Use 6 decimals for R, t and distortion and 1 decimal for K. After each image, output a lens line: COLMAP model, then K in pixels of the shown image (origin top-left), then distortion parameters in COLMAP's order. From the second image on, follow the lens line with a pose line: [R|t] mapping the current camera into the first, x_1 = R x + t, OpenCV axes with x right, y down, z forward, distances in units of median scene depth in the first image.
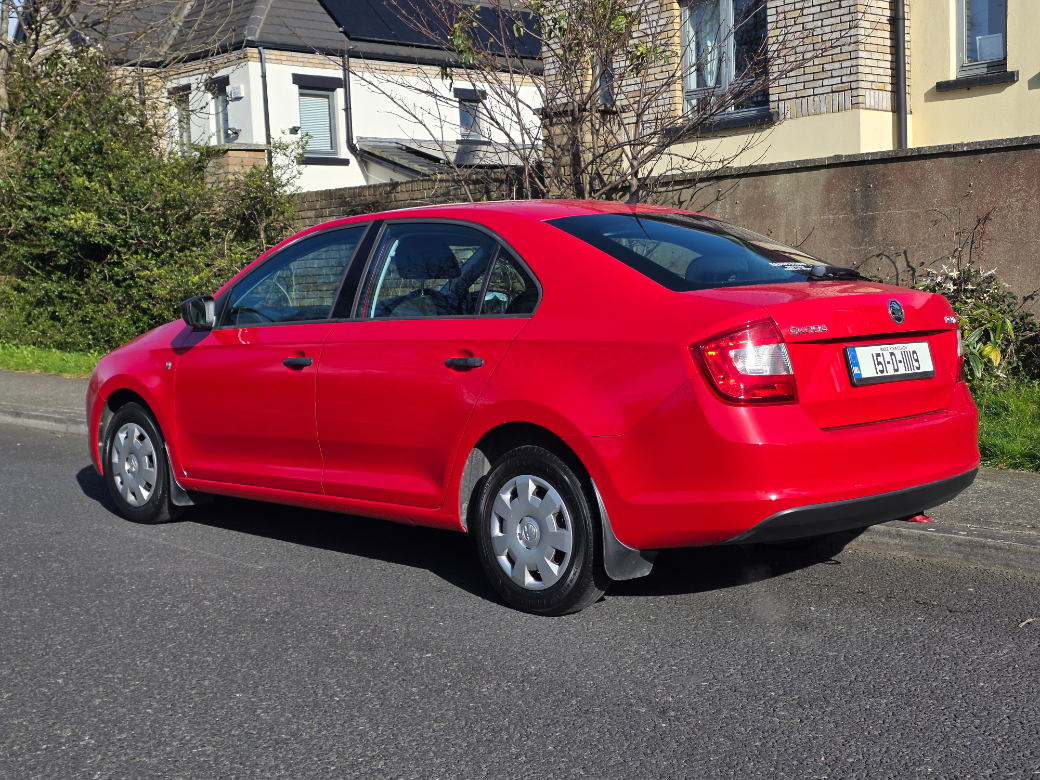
lens RADIAL K [[1398.7, 0, 523.3], [0, 1398.7, 387.5], [0, 0, 1]] dist [0.055131, 0.000000]
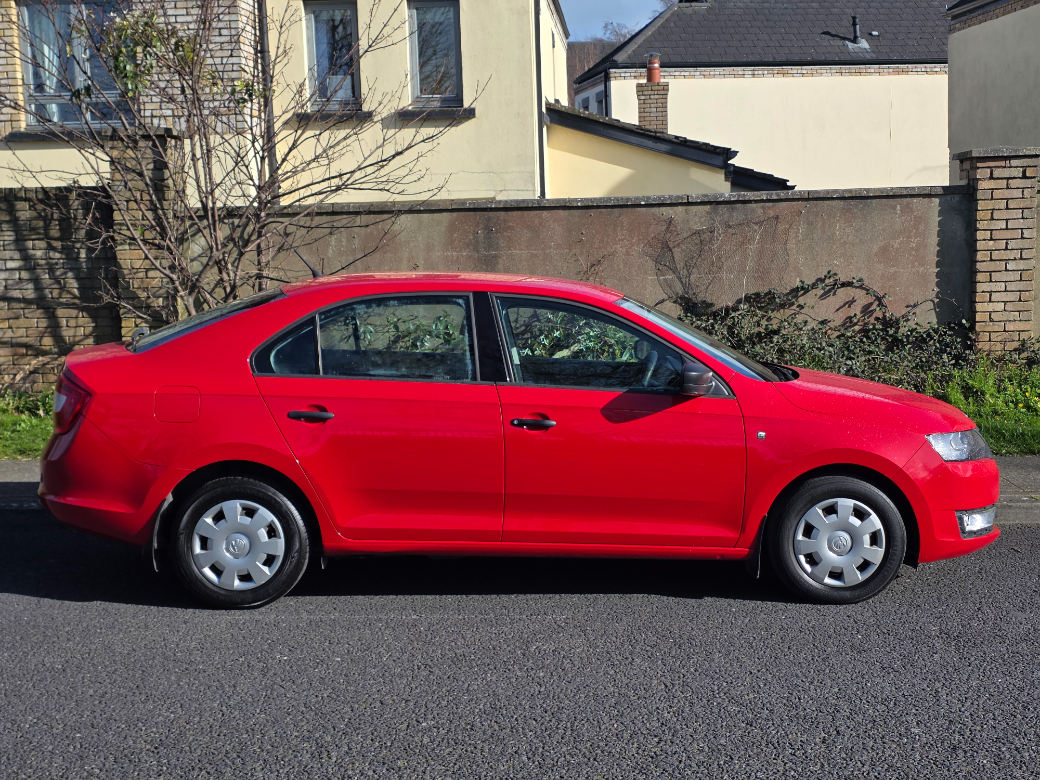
lens RADIAL K [[1398.7, 0, 529.0], [0, 1398.7, 397.1], [0, 0, 1]] dist [0.055131, 0.000000]
pose [[0.746763, -0.060700, 0.662315, -0.528489], [0.049357, 0.998138, 0.035827, -0.043947], [-0.663257, 0.005936, 0.748369, 0.101072]]
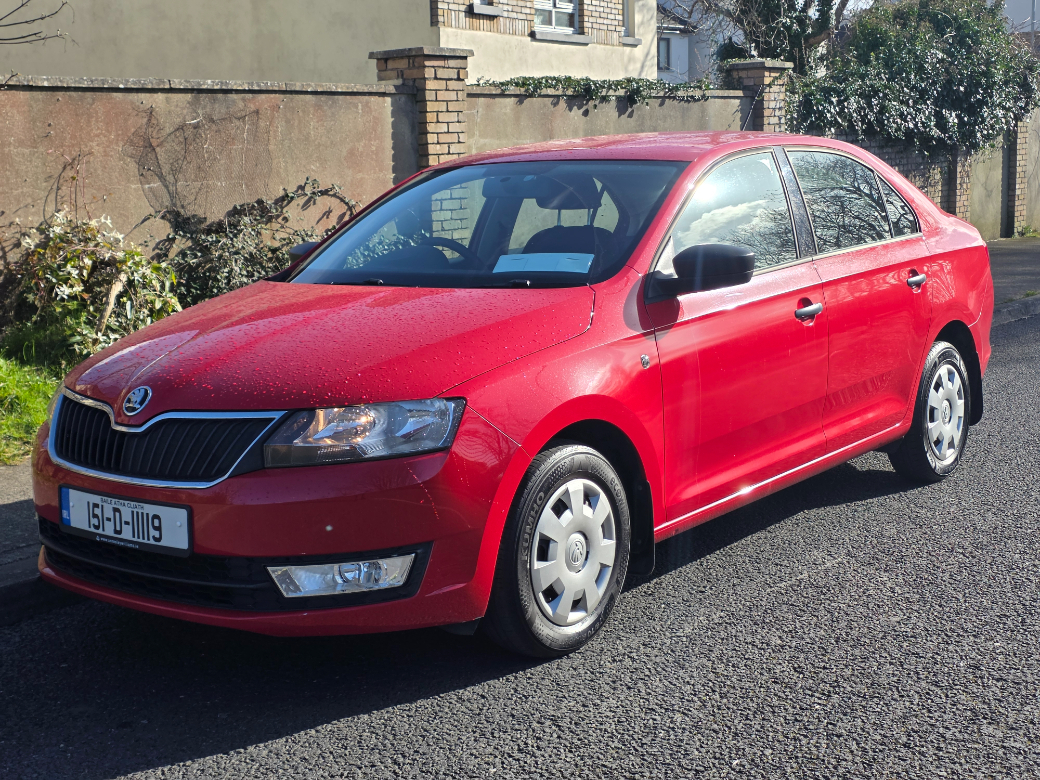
lens RADIAL K [[1398.7, 0, 516.9], [0, 1398.7, 387.0], [0, 0, 1]] dist [0.055131, 0.000000]
pose [[-0.089672, -0.122906, 0.988359, -0.595203], [0.109836, 0.985083, 0.132464, -0.063172], [-0.989896, 0.120436, -0.074835, 0.765324]]
